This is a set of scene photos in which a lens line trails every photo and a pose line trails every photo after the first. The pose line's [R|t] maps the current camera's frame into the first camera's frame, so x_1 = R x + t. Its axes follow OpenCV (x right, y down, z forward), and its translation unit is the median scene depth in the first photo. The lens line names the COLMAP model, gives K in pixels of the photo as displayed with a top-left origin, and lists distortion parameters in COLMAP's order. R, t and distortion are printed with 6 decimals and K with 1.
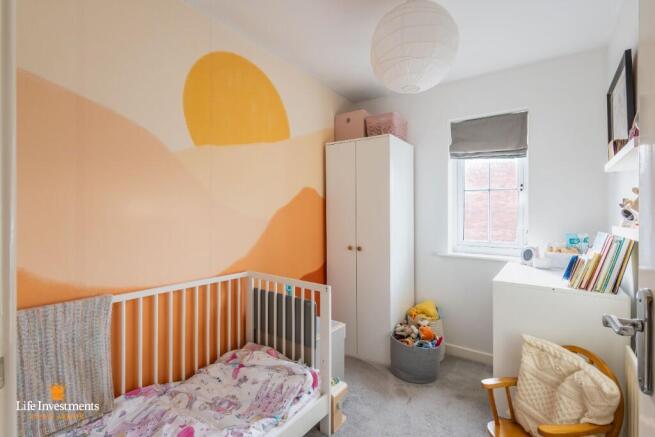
lens RADIAL K [[297.5, 0, 324.5], [0, 297.5, 217.9], [0, 0, 1]] dist [0.002138, -0.000037]
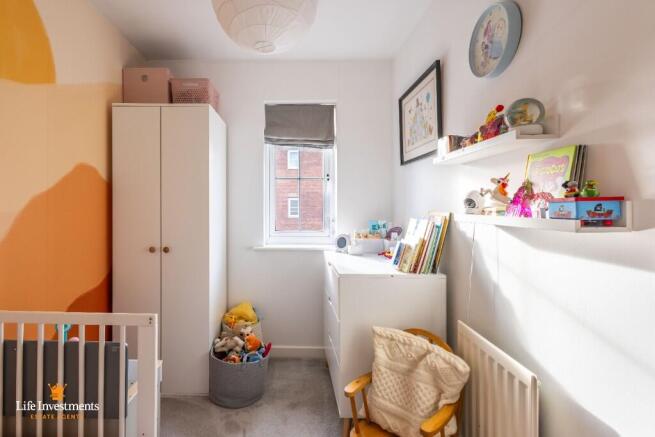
lens RADIAL K [[316.1, 0, 278.5], [0, 316.1, 201.5], [0, 0, 1]] dist [0.002513, 0.000273]
pose [[0.828271, 0.001257, 0.560326, -0.116402], [0.009928, 0.999808, -0.016919, -0.001616], [-0.560240, 0.019576, 0.828099, 0.219695]]
